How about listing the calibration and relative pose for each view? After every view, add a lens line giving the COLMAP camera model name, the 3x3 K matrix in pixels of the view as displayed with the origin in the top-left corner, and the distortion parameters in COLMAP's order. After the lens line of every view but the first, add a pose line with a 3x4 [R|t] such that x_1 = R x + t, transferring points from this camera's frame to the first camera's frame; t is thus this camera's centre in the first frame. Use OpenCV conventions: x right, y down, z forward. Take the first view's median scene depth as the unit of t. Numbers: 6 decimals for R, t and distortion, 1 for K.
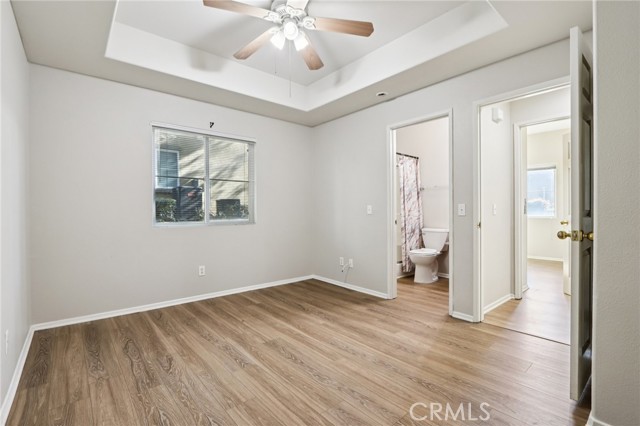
lens RADIAL K [[296.5, 0, 317.8], [0, 296.5, 215.1], [0, 0, 1]] dist [-0.008429, 0.000150]
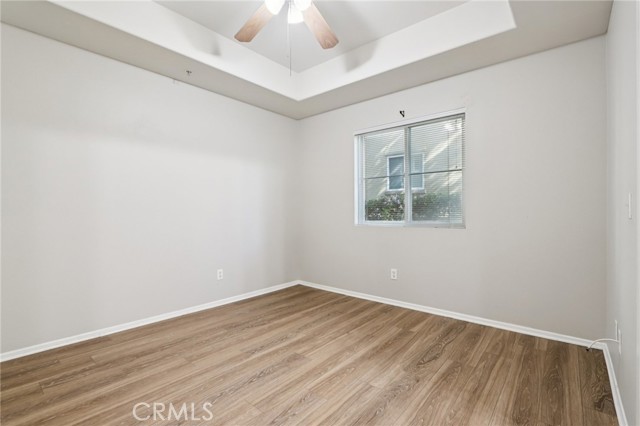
lens RADIAL K [[296.5, 0, 317.8], [0, 296.5, 215.1], [0, 0, 1]] dist [-0.008429, 0.000150]
pose [[0.155125, 0.014638, -0.987786, 0.545569], [-0.009362, 0.999867, 0.013347, -0.010085], [0.987850, 0.007177, 0.155242, 0.679833]]
